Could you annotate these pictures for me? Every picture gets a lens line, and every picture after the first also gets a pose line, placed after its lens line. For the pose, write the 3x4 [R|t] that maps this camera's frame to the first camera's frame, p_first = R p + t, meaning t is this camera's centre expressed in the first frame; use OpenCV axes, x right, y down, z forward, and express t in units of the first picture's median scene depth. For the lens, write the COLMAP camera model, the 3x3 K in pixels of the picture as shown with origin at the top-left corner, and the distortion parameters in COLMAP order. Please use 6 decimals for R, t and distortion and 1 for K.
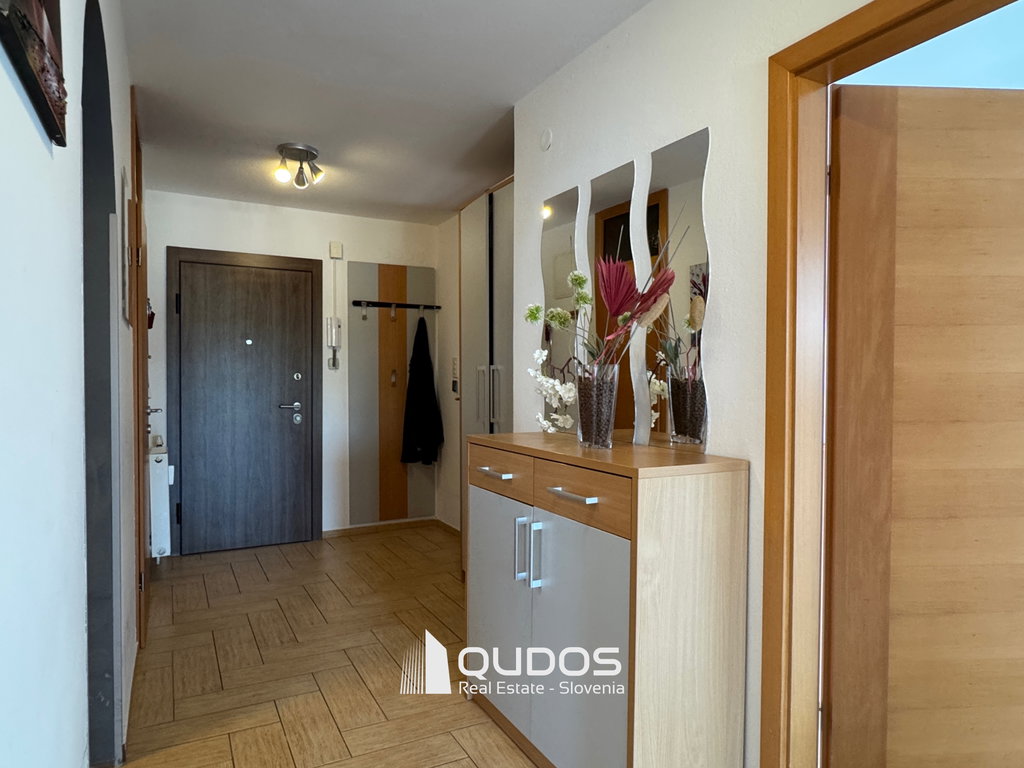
lens RADIAL K [[656.2, 0, 510.9], [0, 656.2, 391.9], [0, 0, 1]] dist [0.021739, -0.000334]
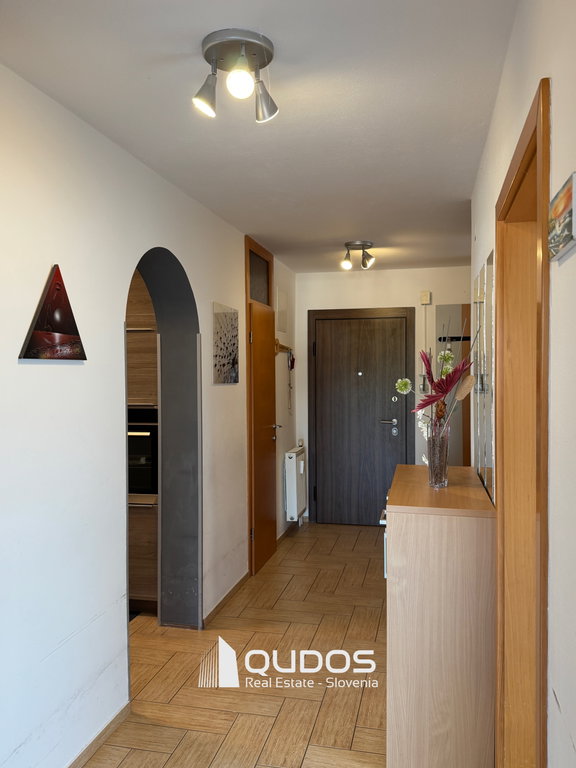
lens RADIAL K [[621.2, 0, 288.6], [0, 621.2, 383.6], [0, 0, 1]] dist [0.176577, -0.343356]
pose [[0.763660, 0.002765, -0.645613, 0.340549], [-0.003628, 0.999993, -0.000008, -0.057721], [0.645609, 0.002349, 0.763665, -0.087608]]
